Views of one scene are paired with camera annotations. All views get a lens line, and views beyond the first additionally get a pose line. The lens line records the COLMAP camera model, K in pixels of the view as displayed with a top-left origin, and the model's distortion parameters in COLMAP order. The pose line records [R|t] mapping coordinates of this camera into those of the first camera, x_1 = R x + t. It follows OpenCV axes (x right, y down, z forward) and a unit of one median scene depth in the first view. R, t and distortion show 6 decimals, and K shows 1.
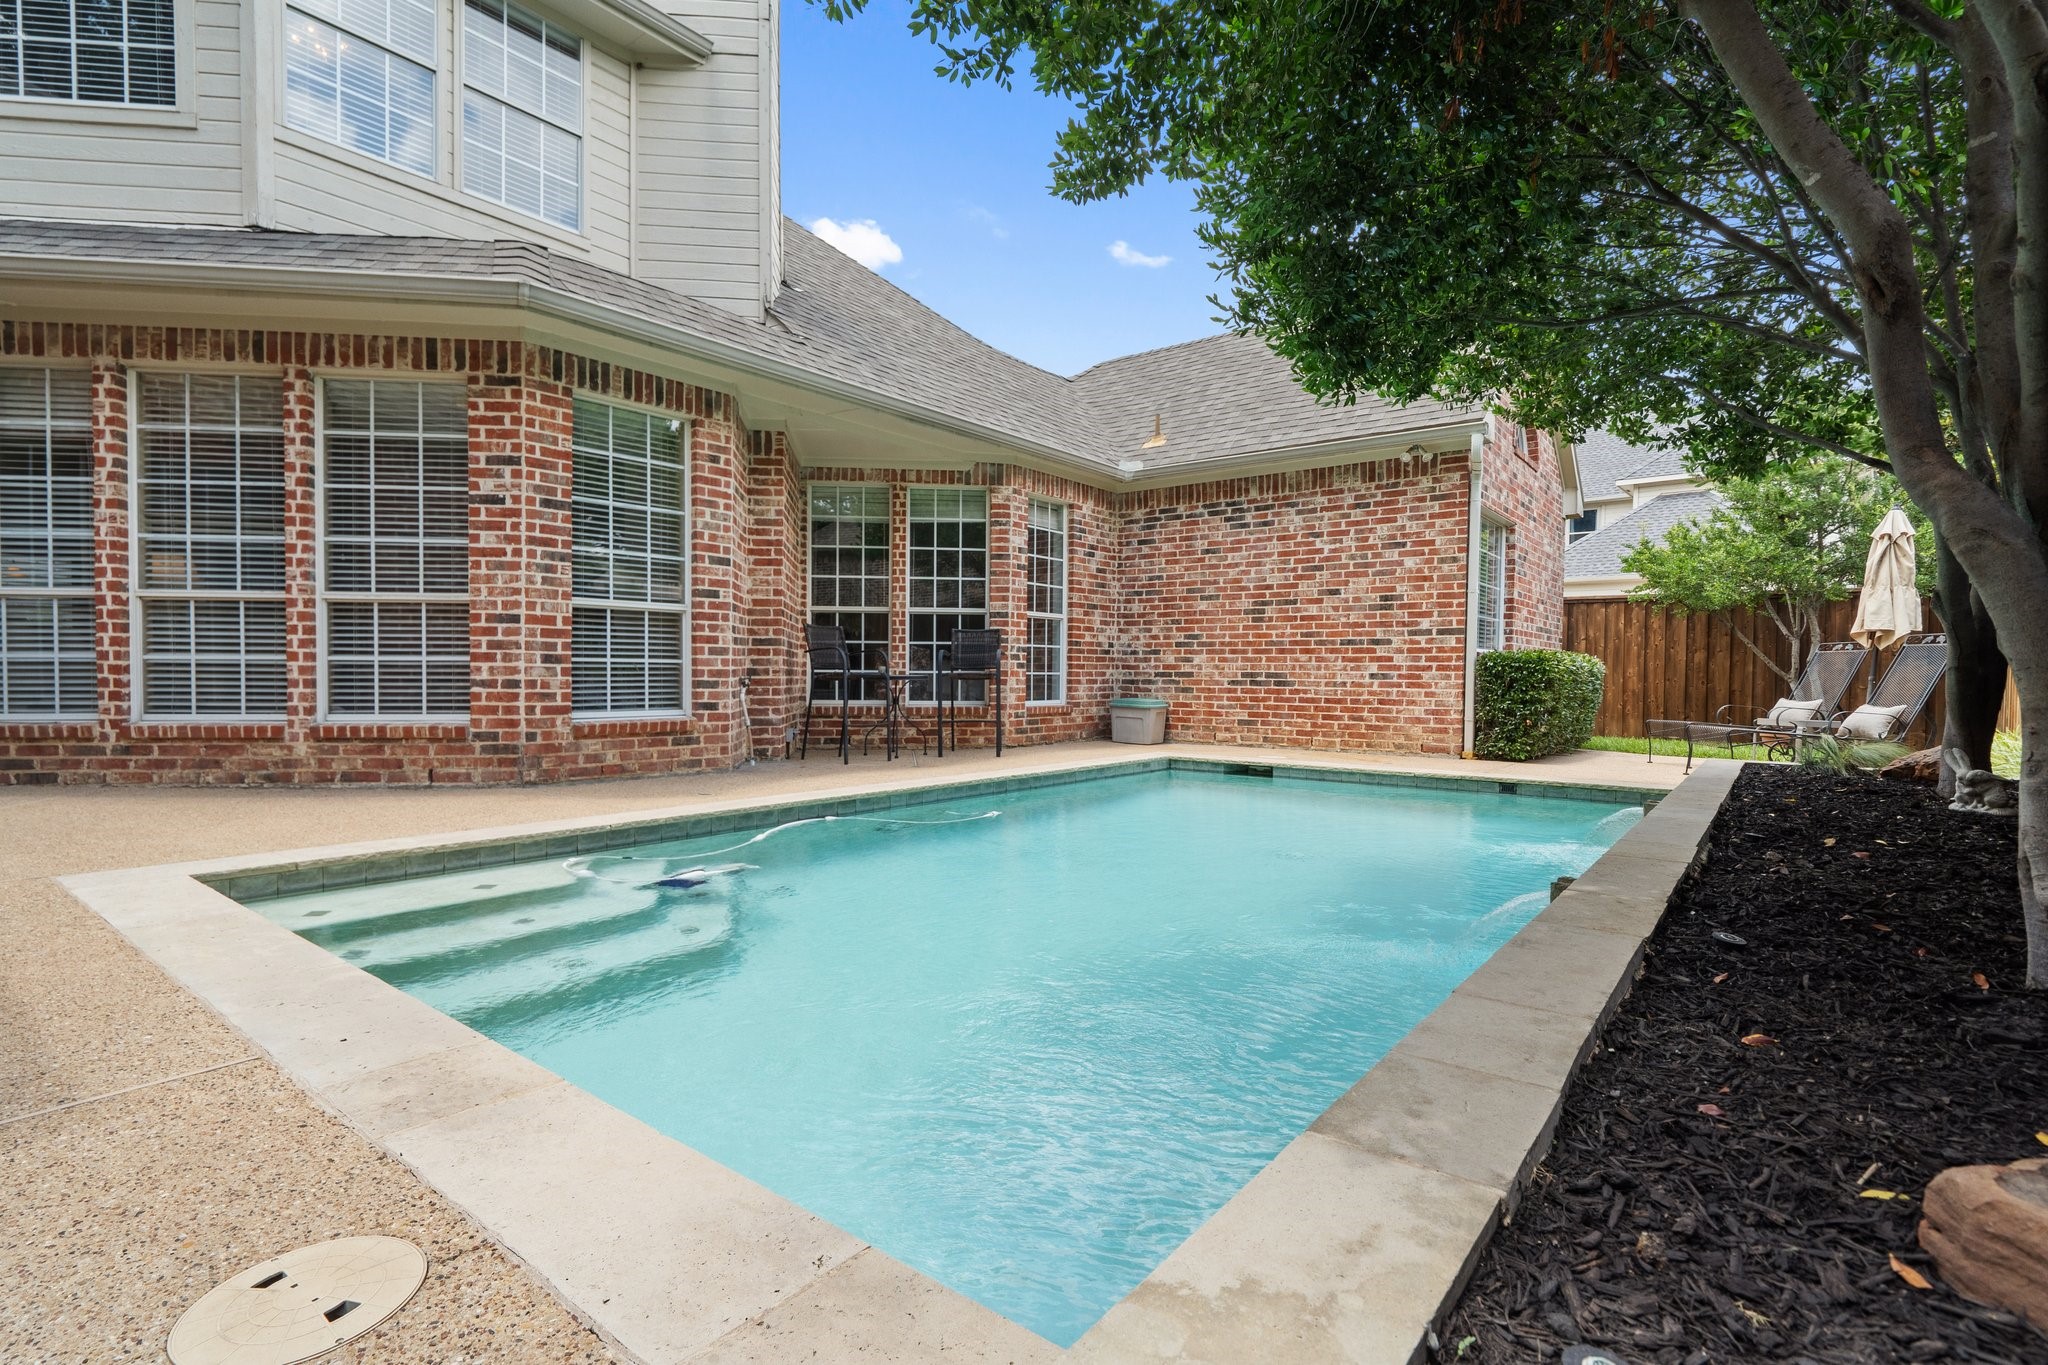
lens RADIAL K [[1002.1, 0, 1024.1], [0, 1002.1, 687.8], [0, 0, 1]] dist [0.001282, 0.000177]
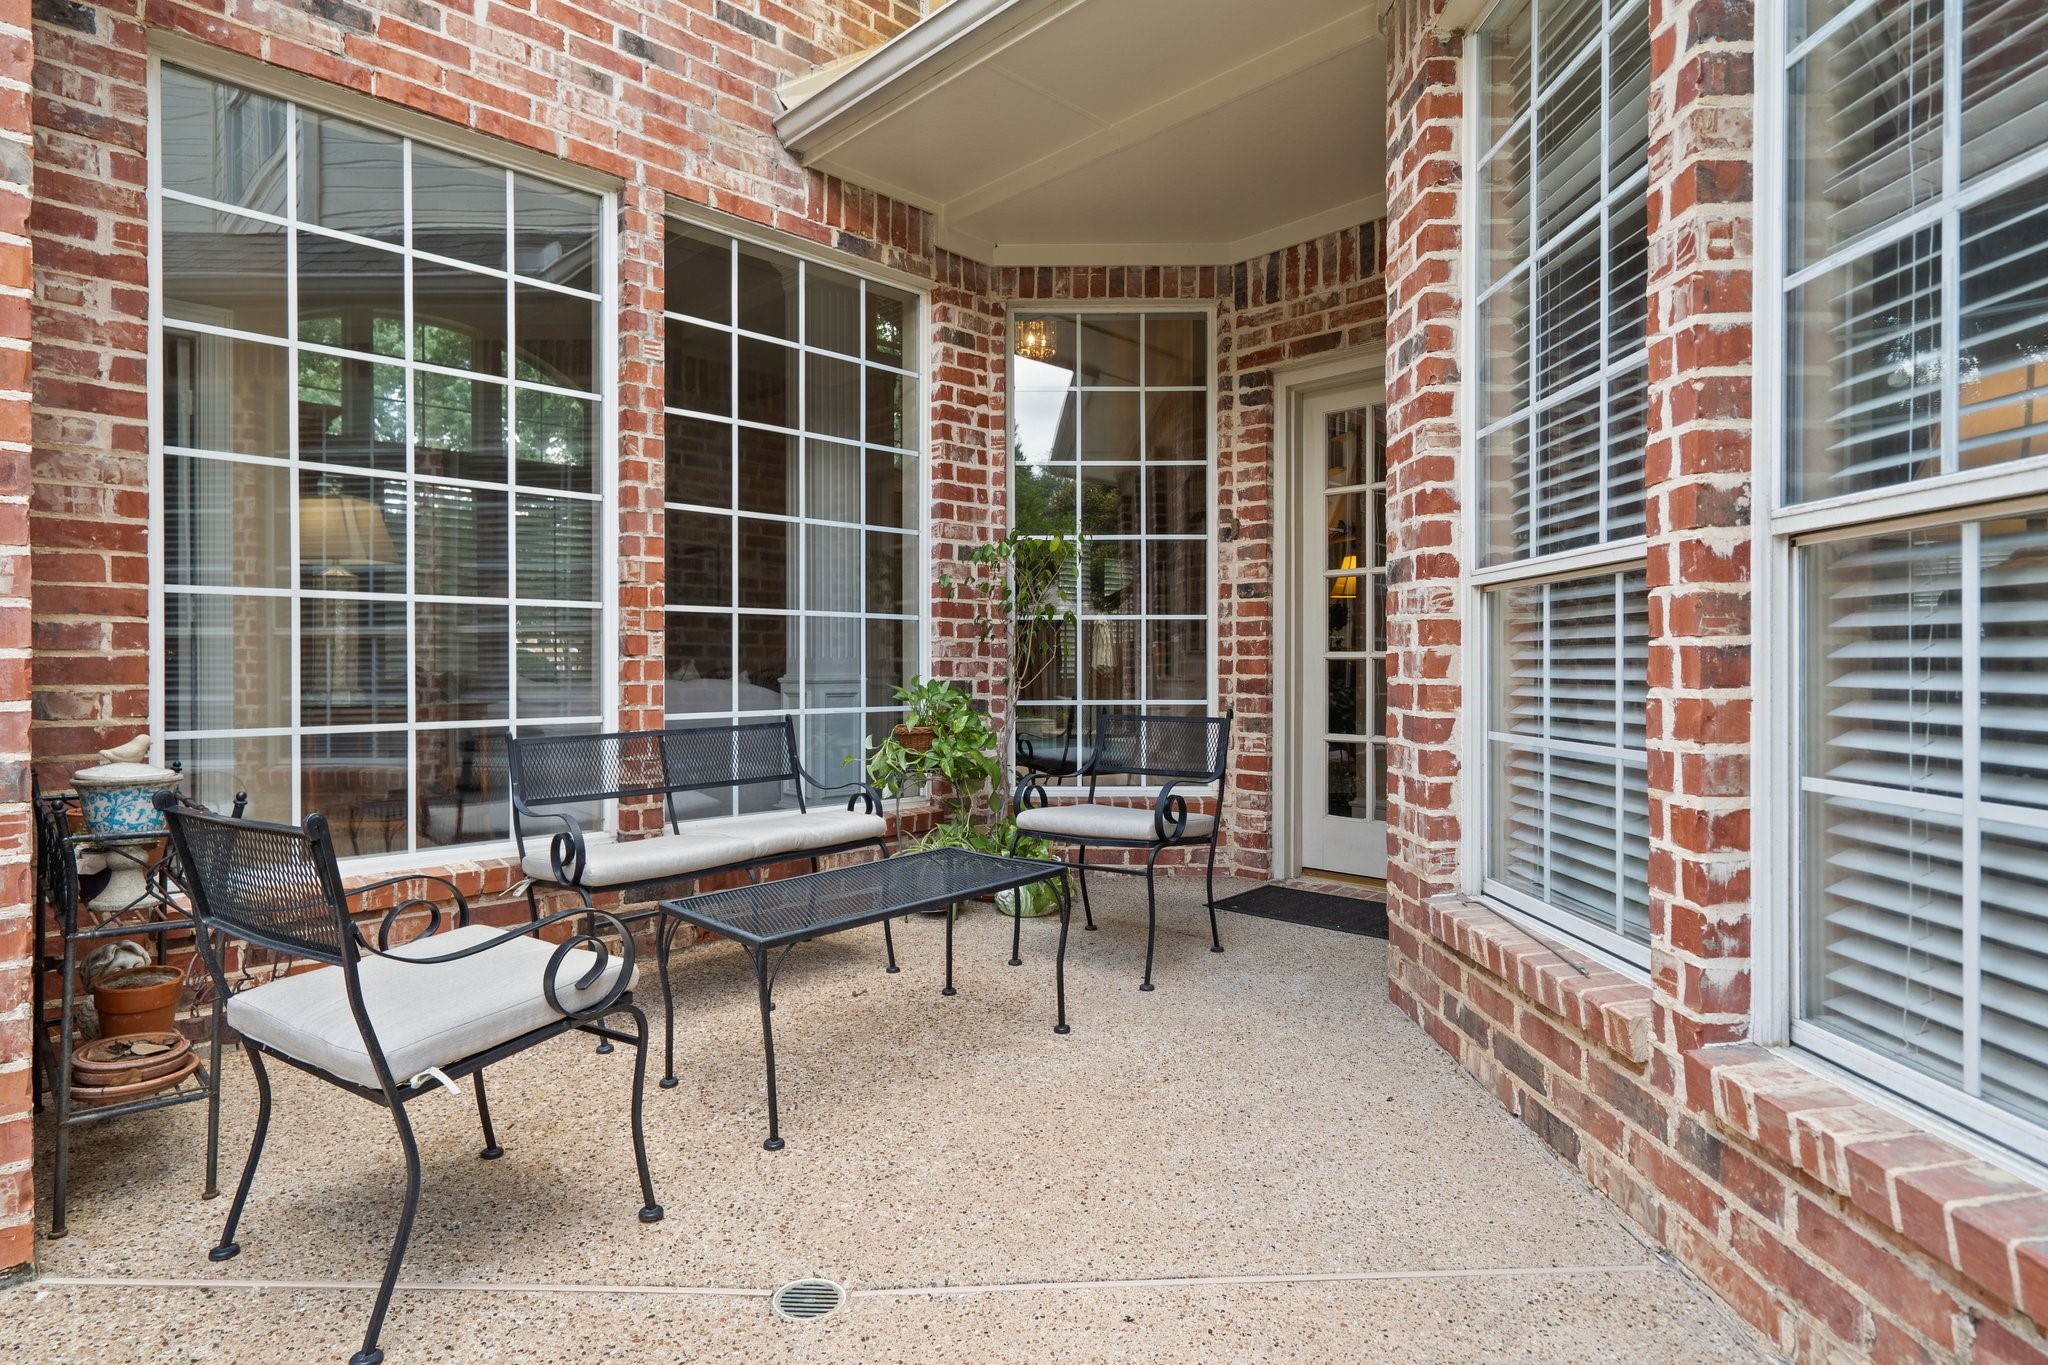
lens RADIAL K [[1066.2, 0, 1021.7], [0, 1066.2, 679.1], [0, 0, 1]] dist [0.007435, 0.000938]
pose [[-0.113178, 0.003420, -0.993569, -0.610969], [-0.017802, 0.999827, 0.005470, -0.055305], [0.993415, 0.018307, -0.113098, 0.858891]]
